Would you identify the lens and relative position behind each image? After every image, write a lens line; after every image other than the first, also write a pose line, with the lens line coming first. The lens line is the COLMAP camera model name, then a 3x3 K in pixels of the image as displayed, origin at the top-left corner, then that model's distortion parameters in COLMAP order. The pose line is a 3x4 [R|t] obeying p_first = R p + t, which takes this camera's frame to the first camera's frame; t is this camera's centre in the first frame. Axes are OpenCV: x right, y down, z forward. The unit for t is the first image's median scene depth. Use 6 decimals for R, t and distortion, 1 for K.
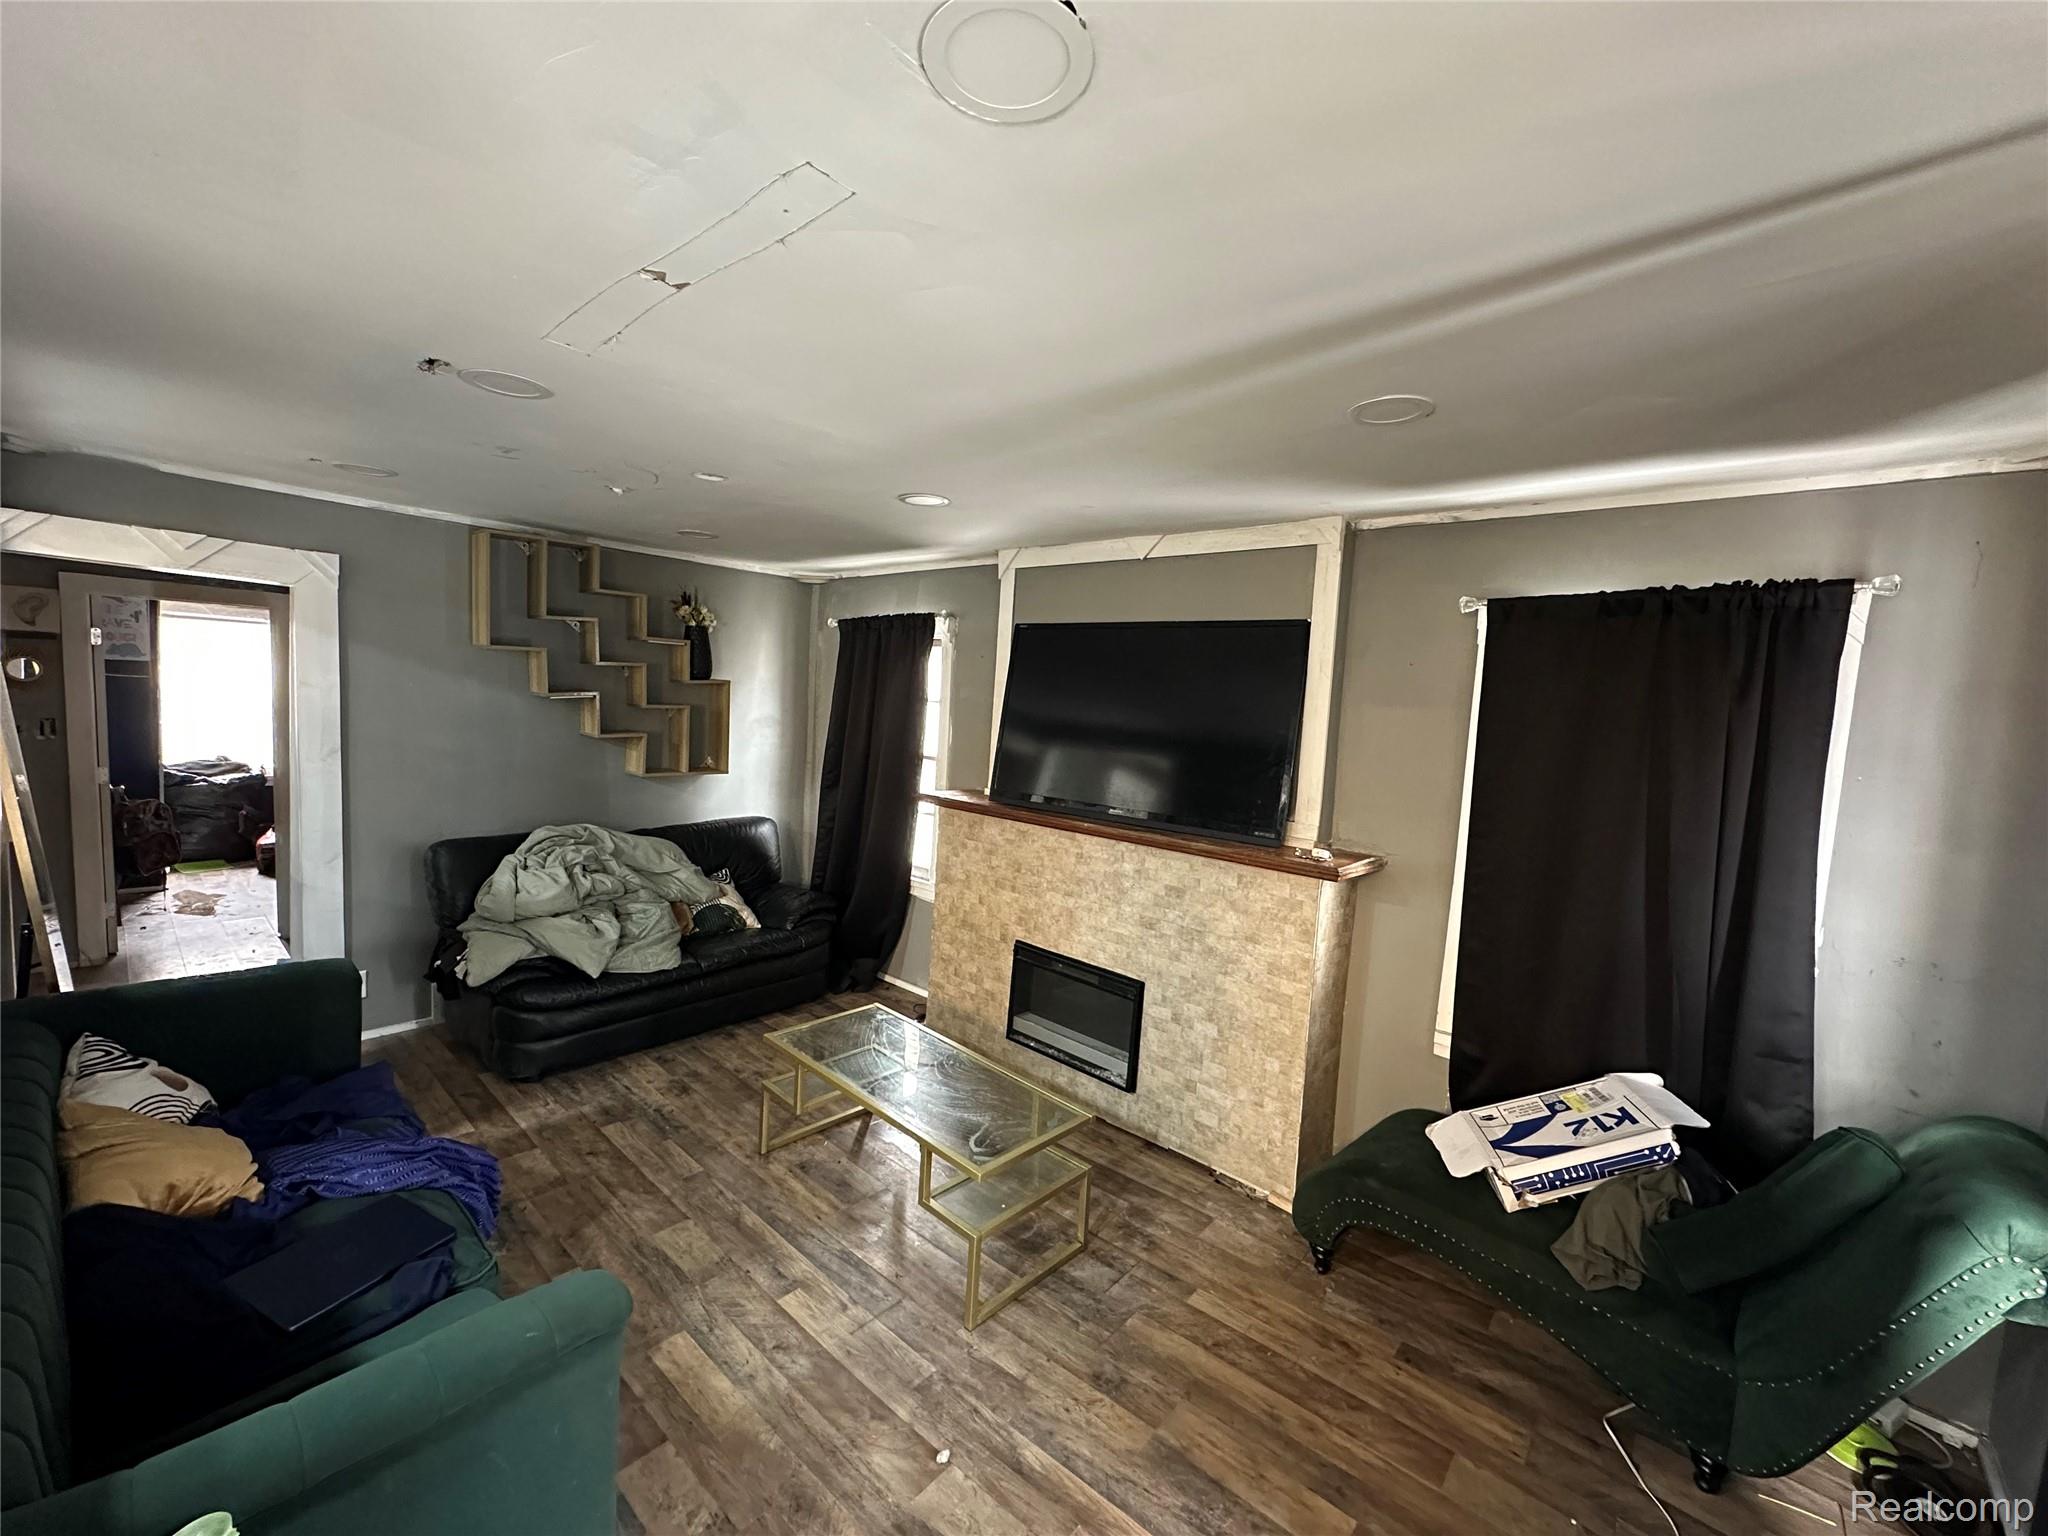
lens RADIAL K [[817.4, 0, 1023.8], [0, 817.4, 772.8], [0, 0, 1]] dist [0.010482, -0.000702]
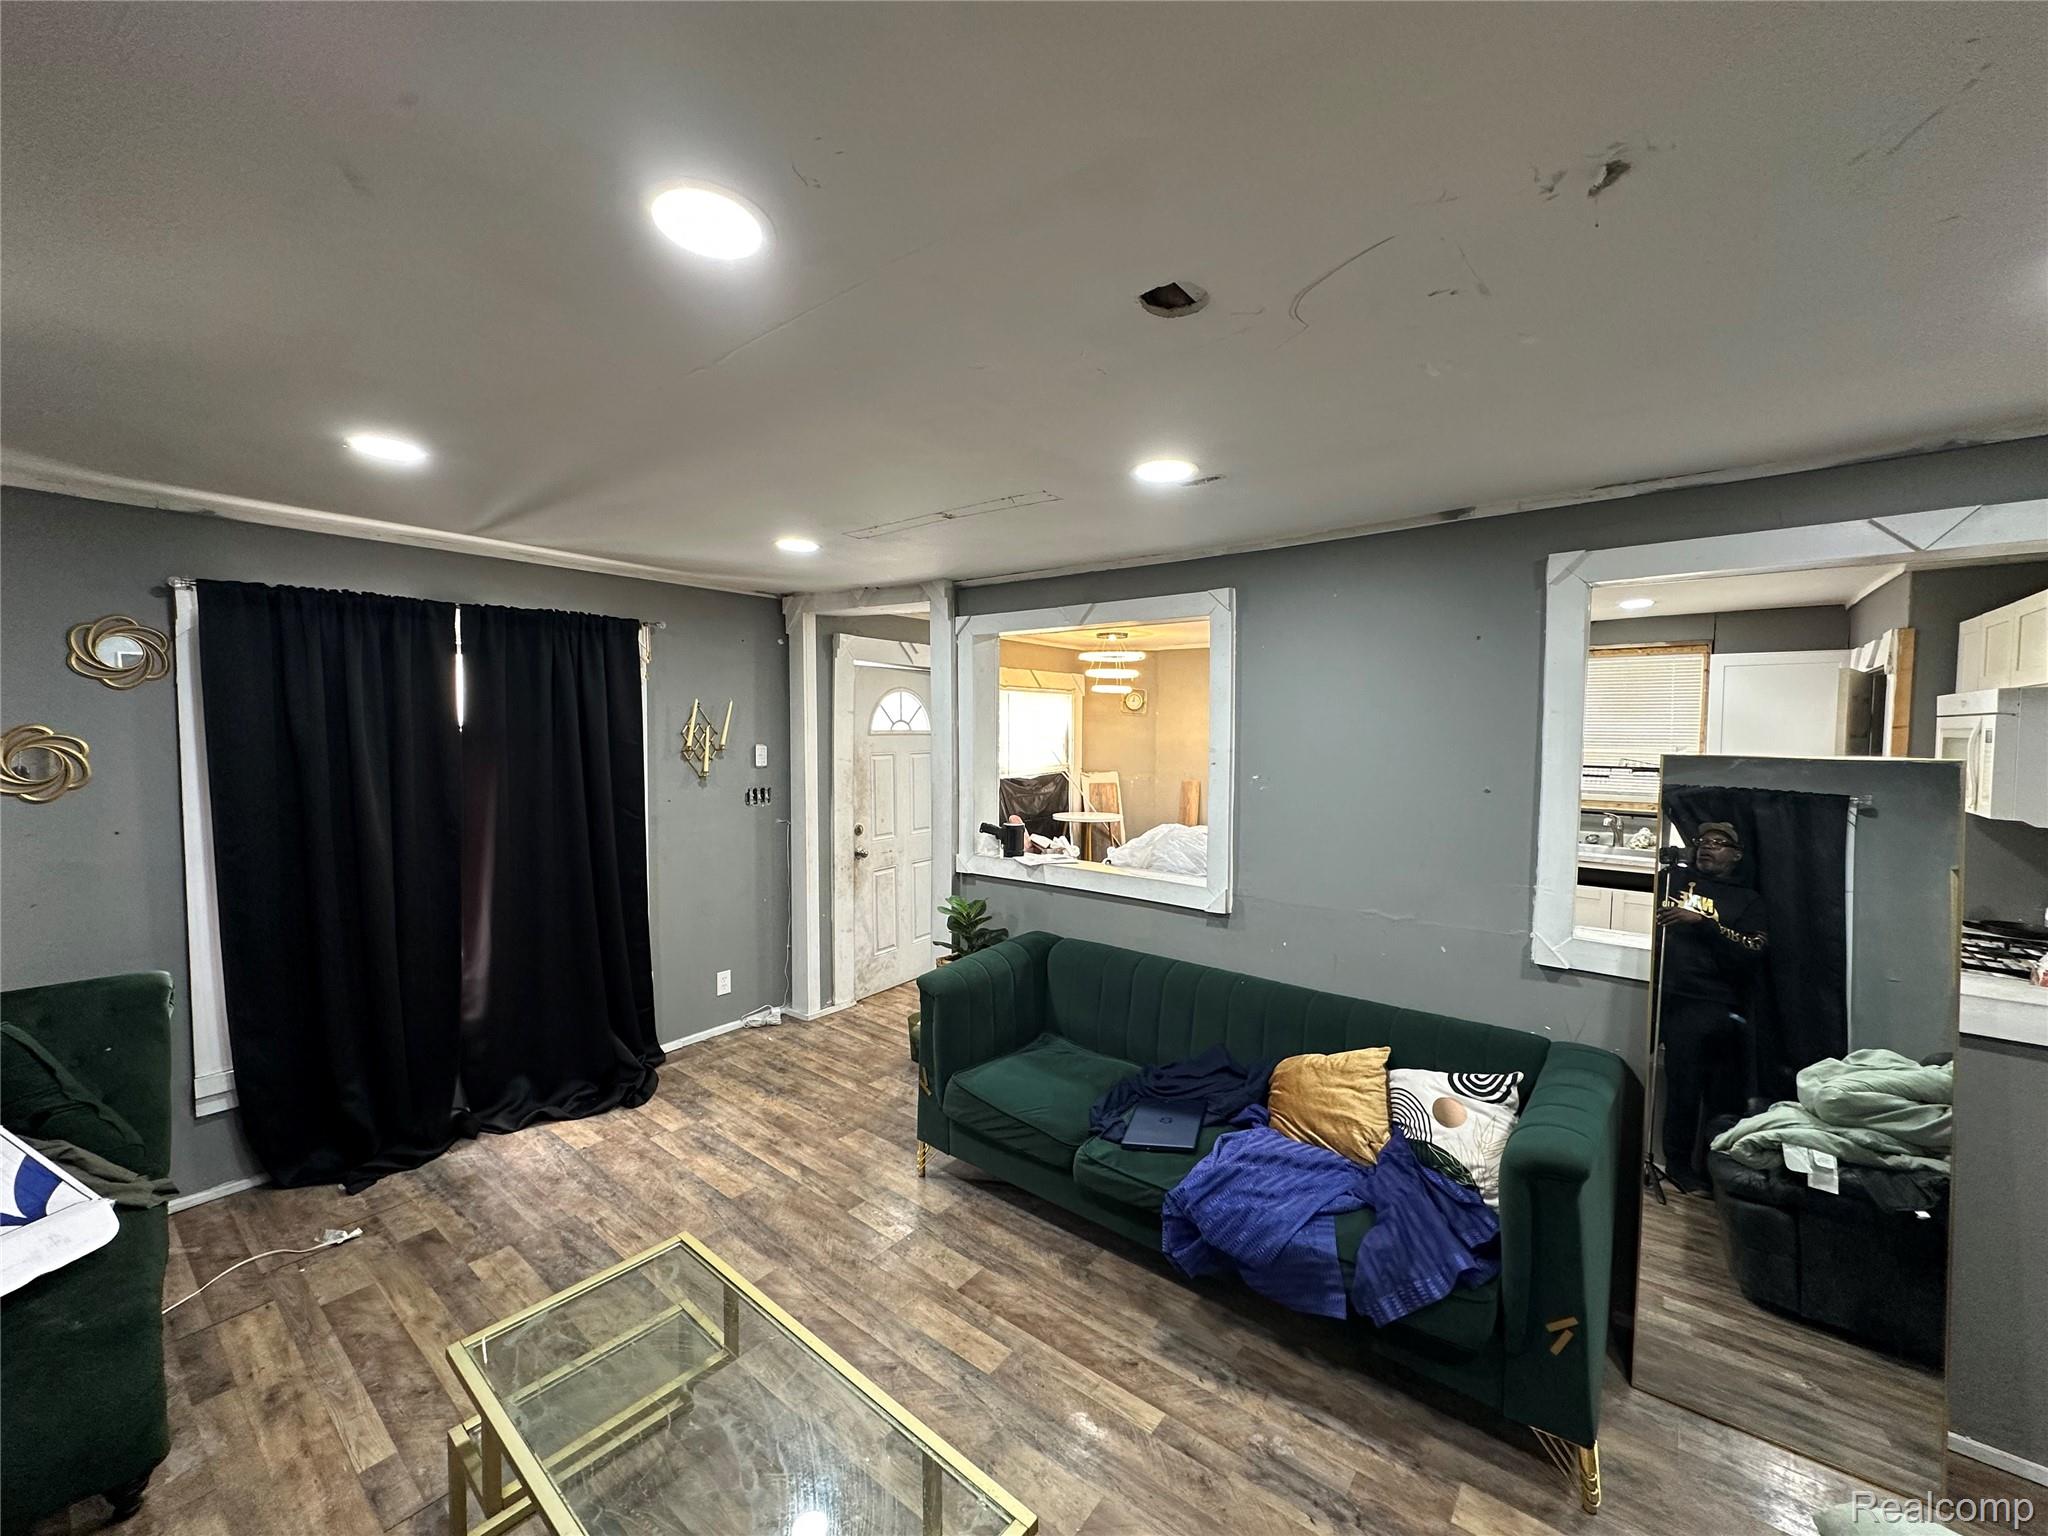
lens RADIAL K [[817.4, 0, 1025.2], [0, 817.4, 771.6], [0, 0, 1]] dist [0.010482, -0.000702]
pose [[-0.996860, -0.061645, -0.049696, -0.390699], [-0.067669, 0.989150, 0.130393, -0.185859], [0.041119, 0.133347, -0.990216, 2.034473]]
